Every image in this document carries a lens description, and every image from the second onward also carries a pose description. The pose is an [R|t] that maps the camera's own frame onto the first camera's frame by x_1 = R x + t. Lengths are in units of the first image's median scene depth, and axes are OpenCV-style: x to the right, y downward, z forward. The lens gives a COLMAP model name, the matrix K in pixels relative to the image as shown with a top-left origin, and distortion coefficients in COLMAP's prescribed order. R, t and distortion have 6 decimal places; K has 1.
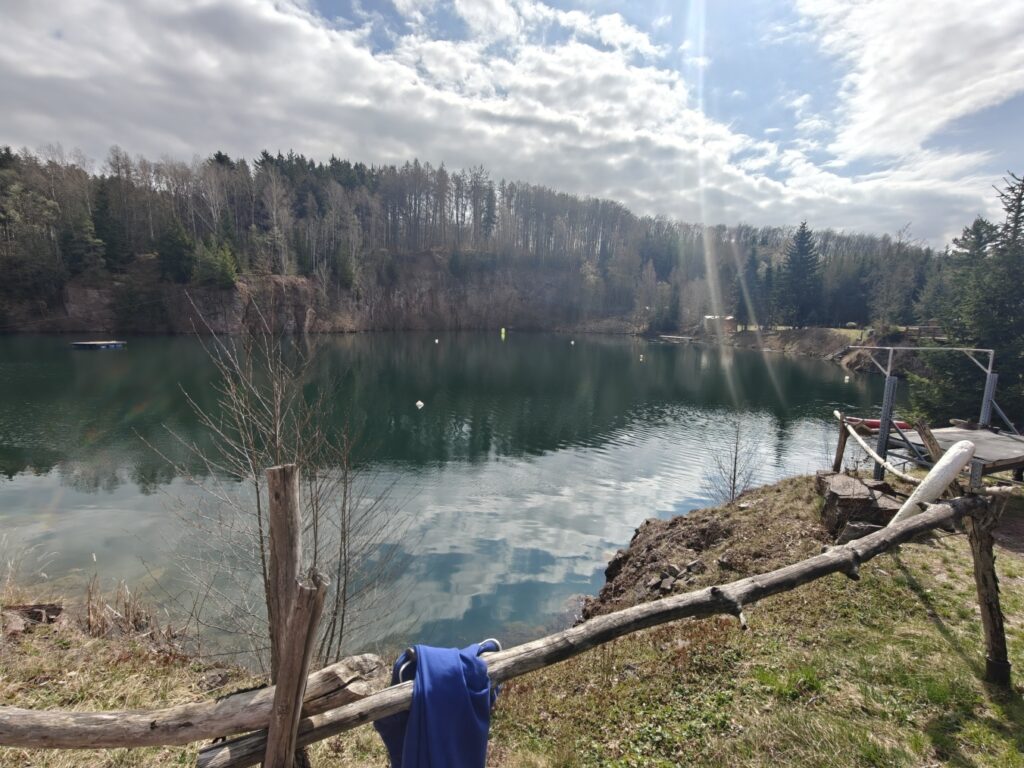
lens RADIAL K [[449.7, 0, 513.1], [0, 449.7, 382.7], [0, 0, 1]] dist [0.000033, 0.000025]
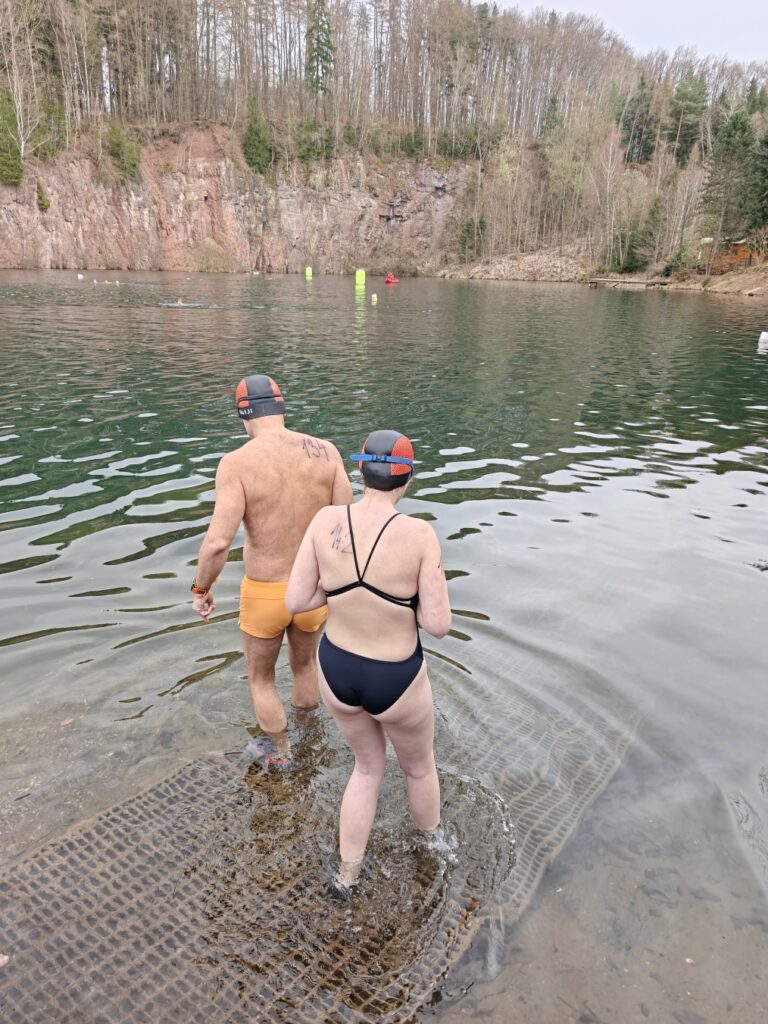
lens RADIAL K [[690.3, 0, 383.0], [0, 690.3, 512.8], [0, 0, 1]] dist [0.057854, -0.067314]
pose [[0.992674, 0.040898, -0.113693, 0.145410], [-0.018715, 0.981660, 0.189720, 0.006770], [0.119367, -0.186203, 0.975233, 0.124729]]
